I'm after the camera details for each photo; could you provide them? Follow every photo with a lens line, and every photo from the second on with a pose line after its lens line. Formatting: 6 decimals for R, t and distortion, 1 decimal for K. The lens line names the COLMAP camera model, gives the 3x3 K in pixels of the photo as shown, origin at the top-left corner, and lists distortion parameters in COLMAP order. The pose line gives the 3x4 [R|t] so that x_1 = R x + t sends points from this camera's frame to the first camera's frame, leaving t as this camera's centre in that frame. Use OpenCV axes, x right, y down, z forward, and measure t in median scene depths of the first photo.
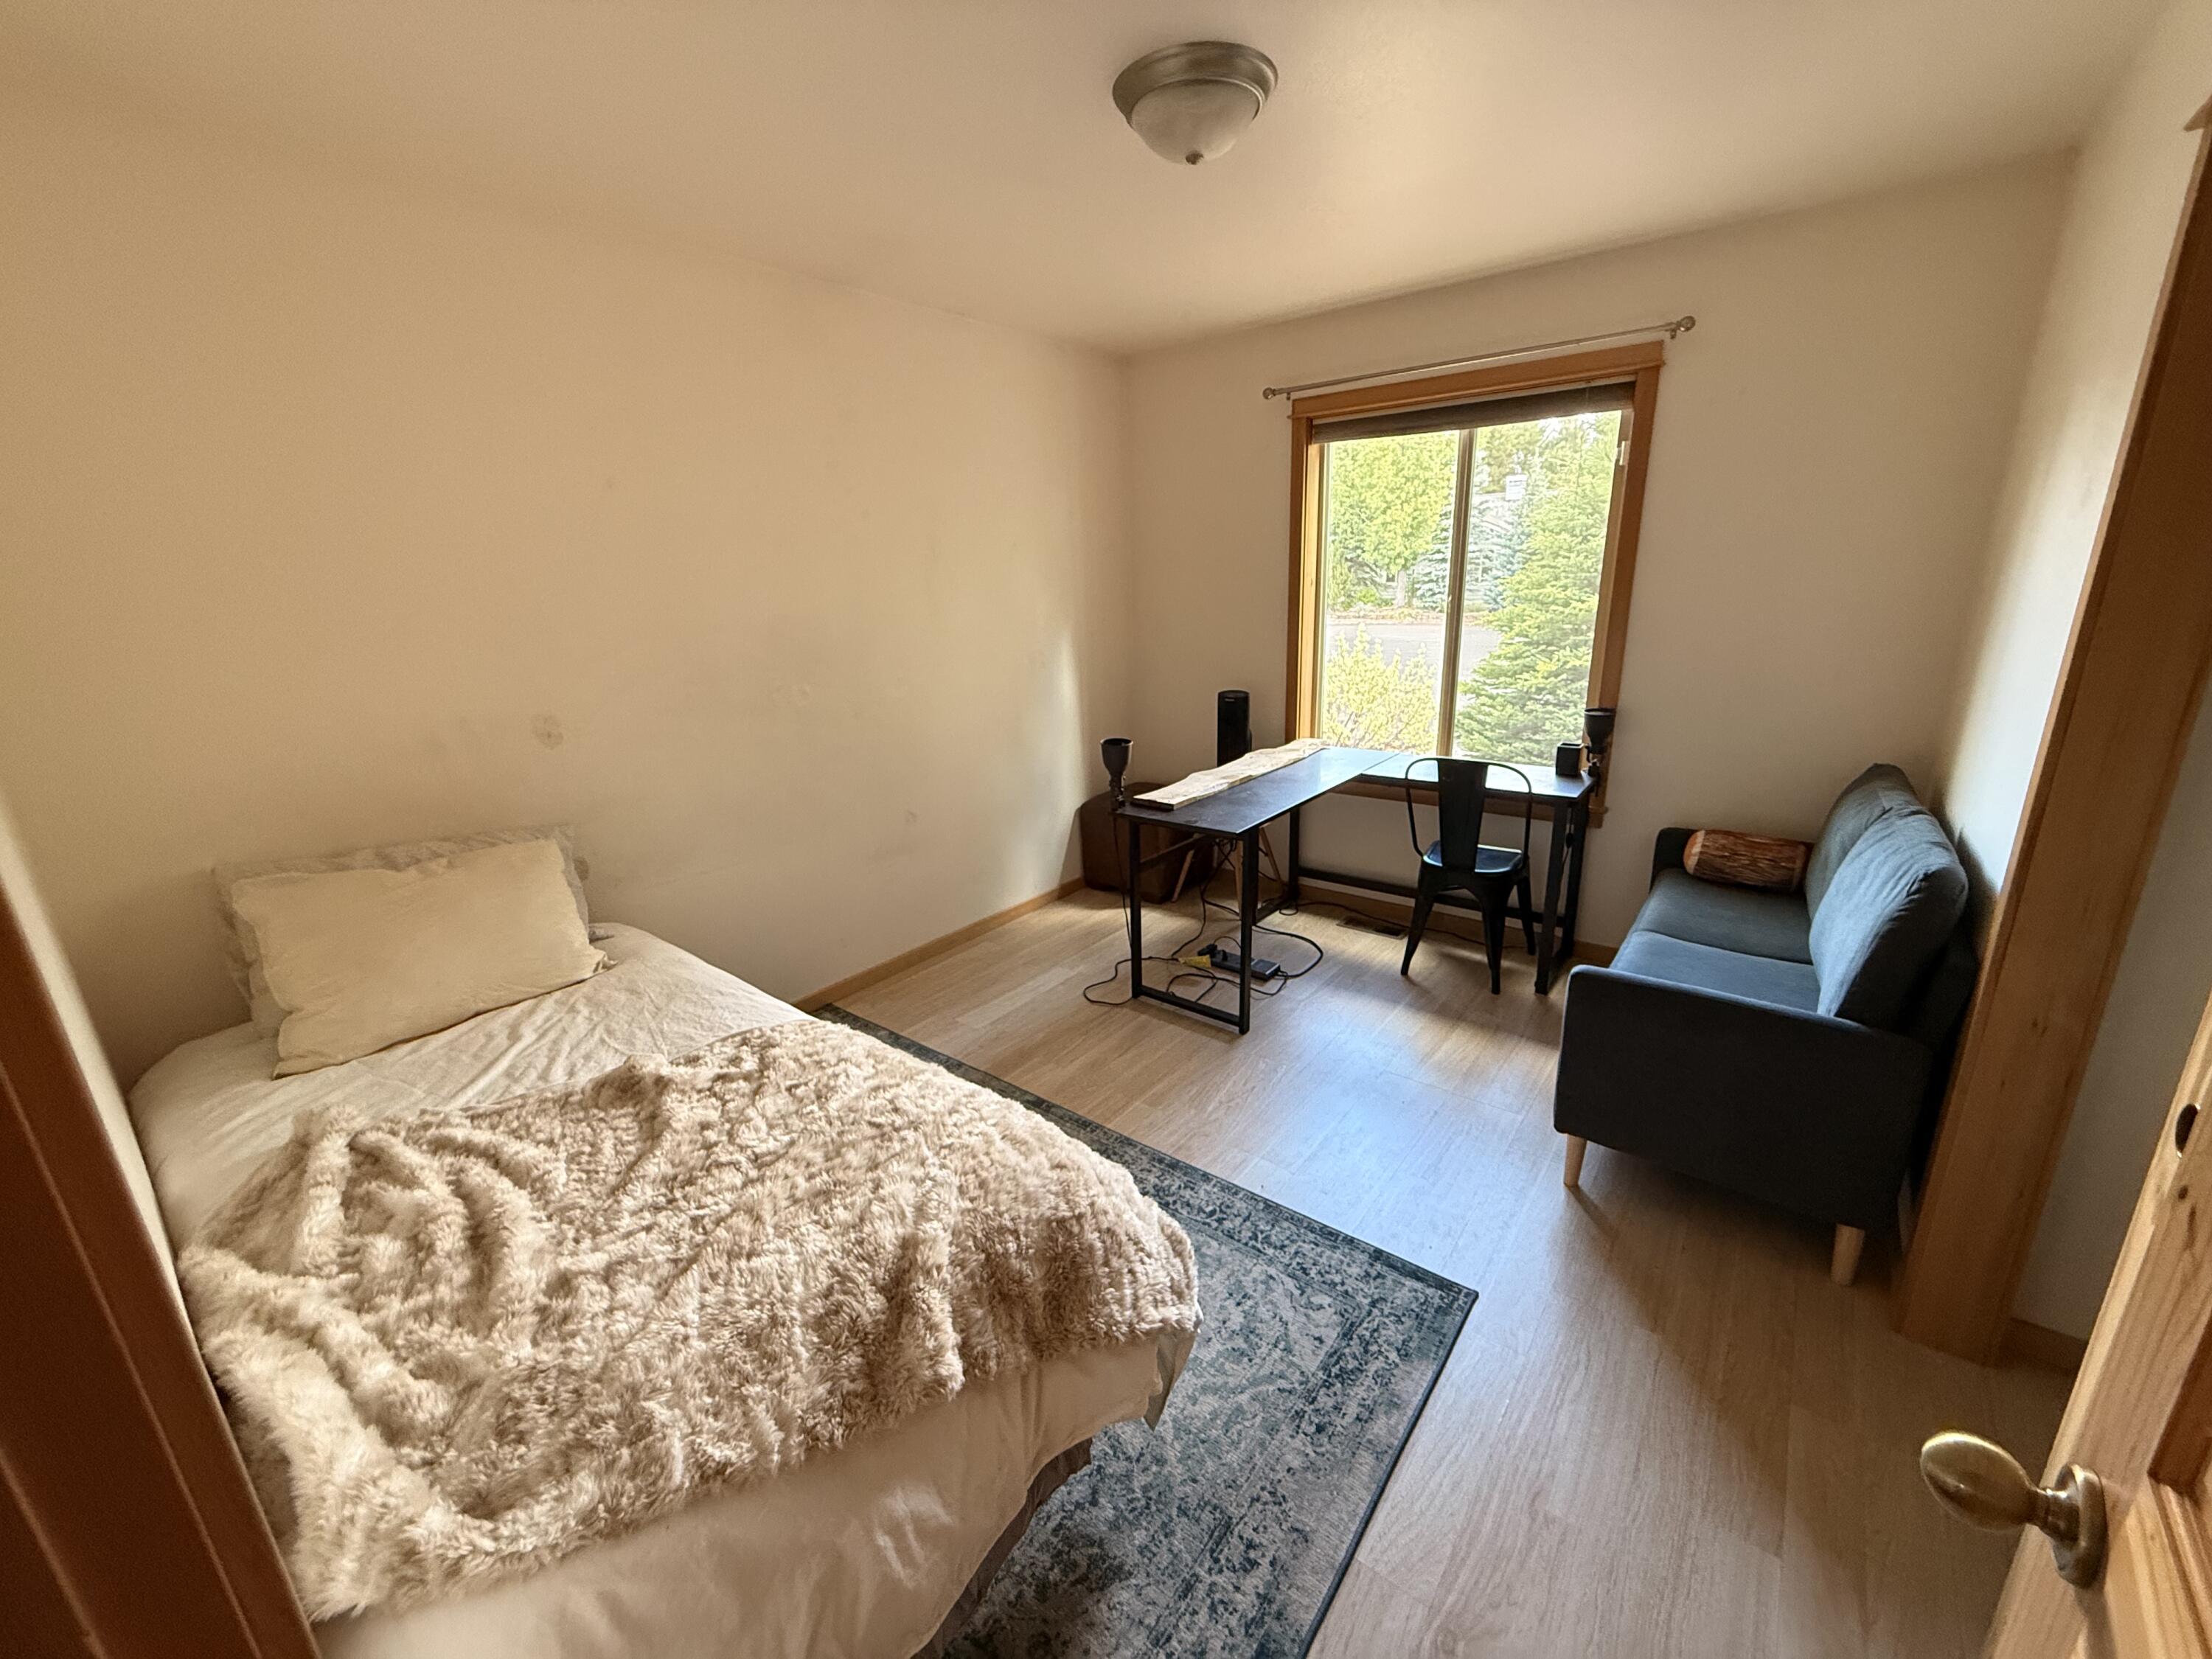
lens RADIAL K [[877.2, 0, 1114.7], [0, 877.2, 831.0], [0, 0, 1]] dist [0.017790, -0.005477]
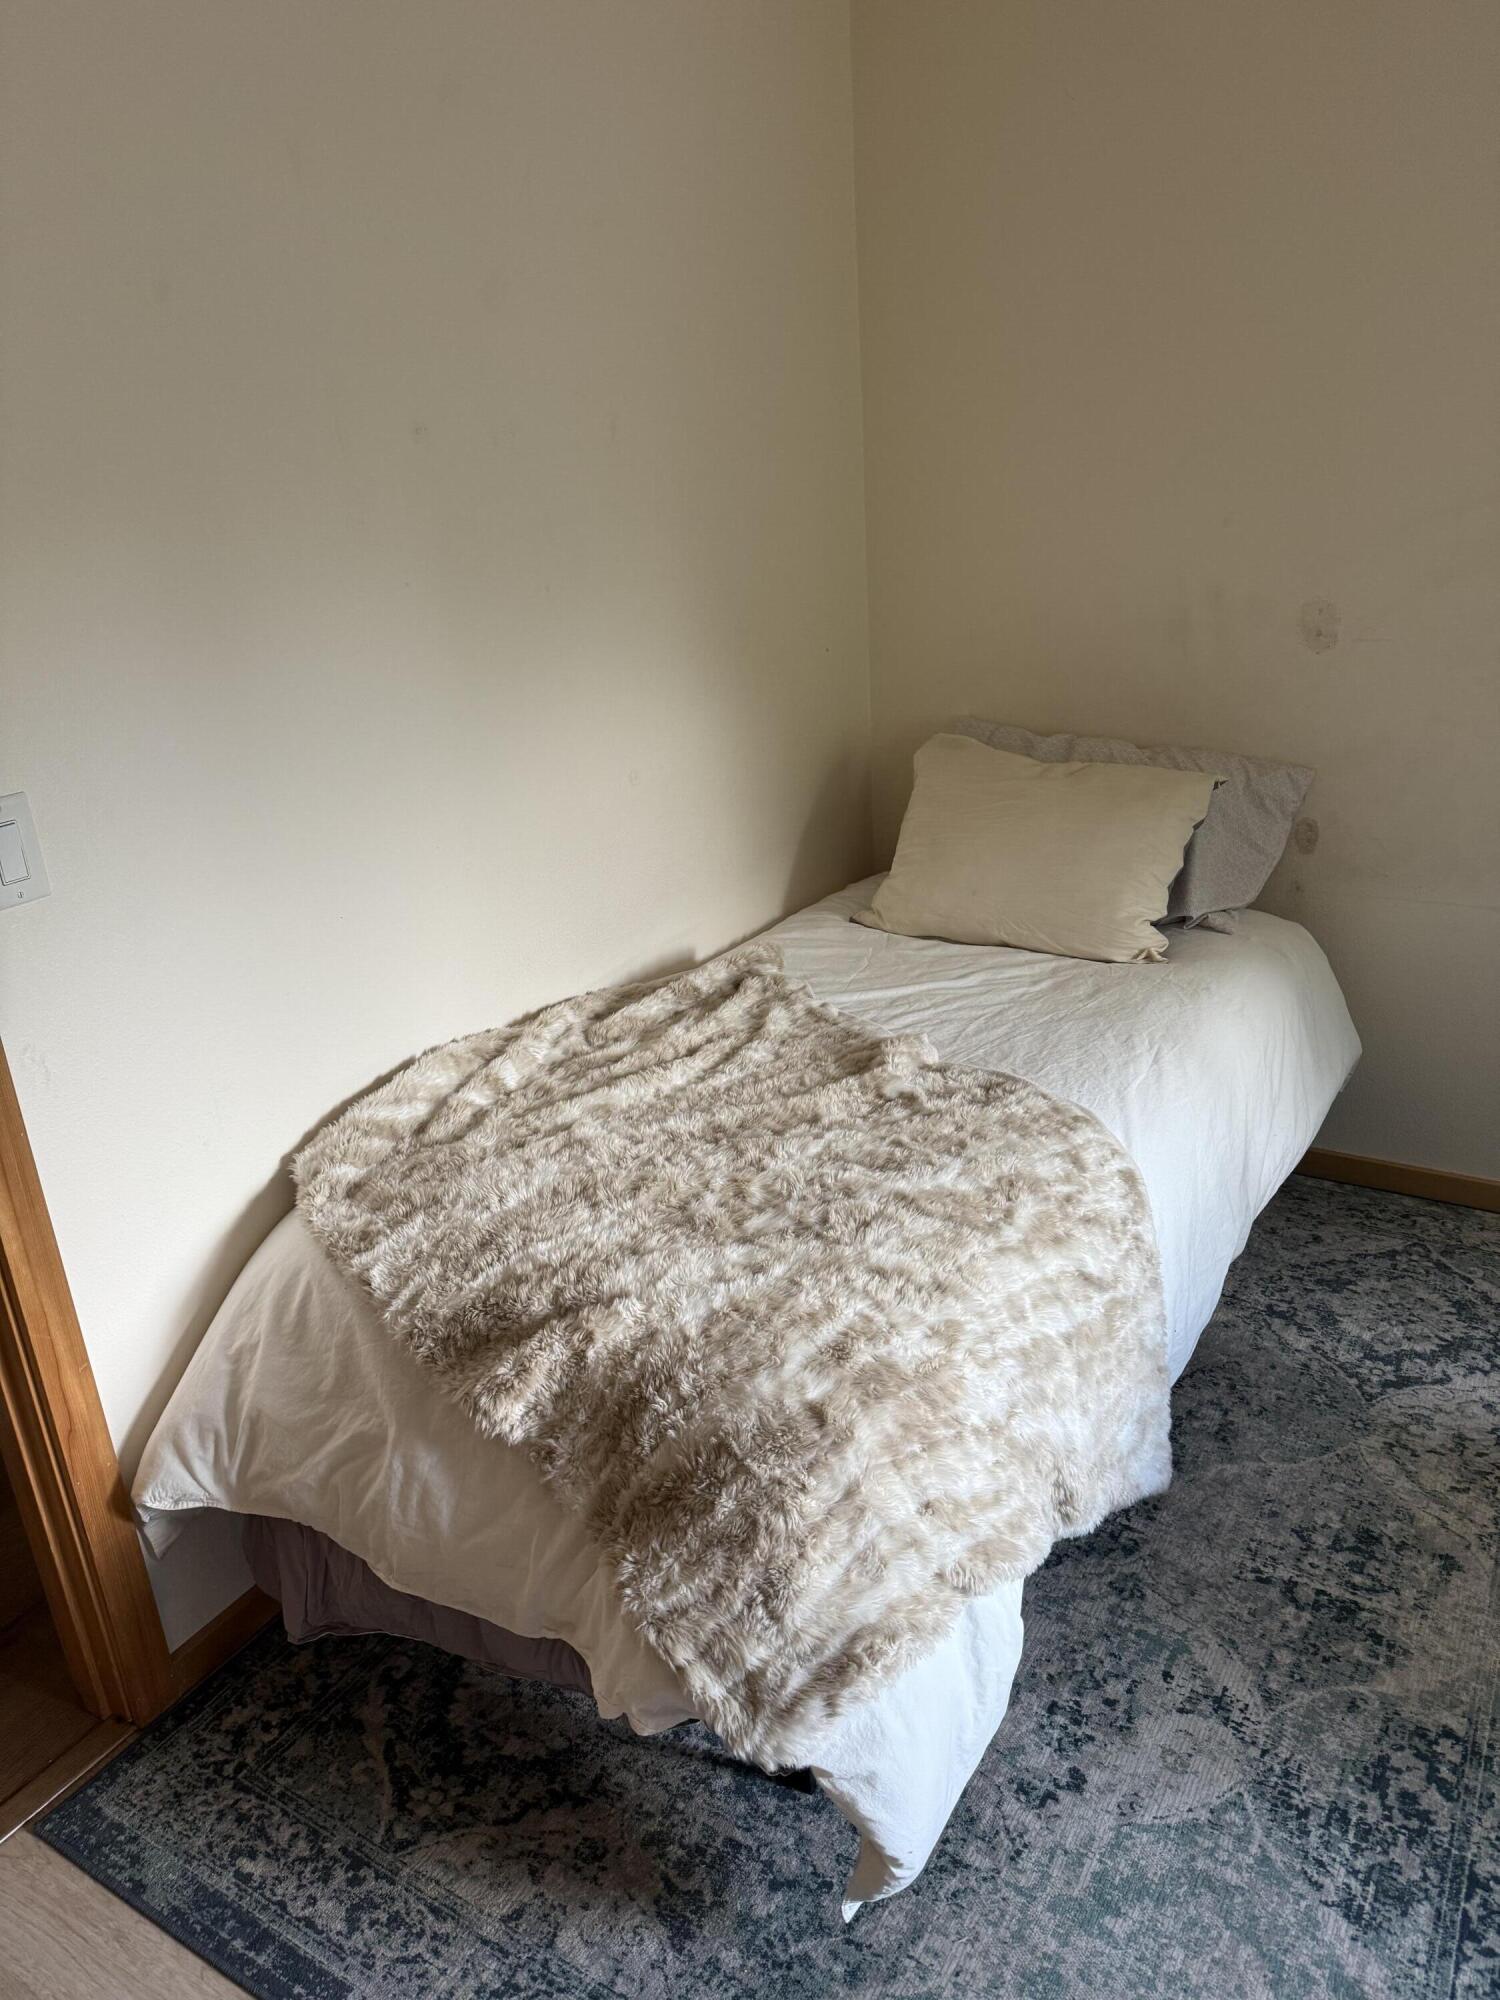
lens RADIAL K [[1397.2, 0, 749.0], [0, 1397.2, 1039.5], [0, 0, 1]] dist [0.050871, -0.065463]
pose [[0.108424, 0.399594, -0.910258, 0.603384], [-0.230276, 0.900846, 0.368033, -0.175678], [0.967066, 0.169707, 0.189690, 0.591659]]
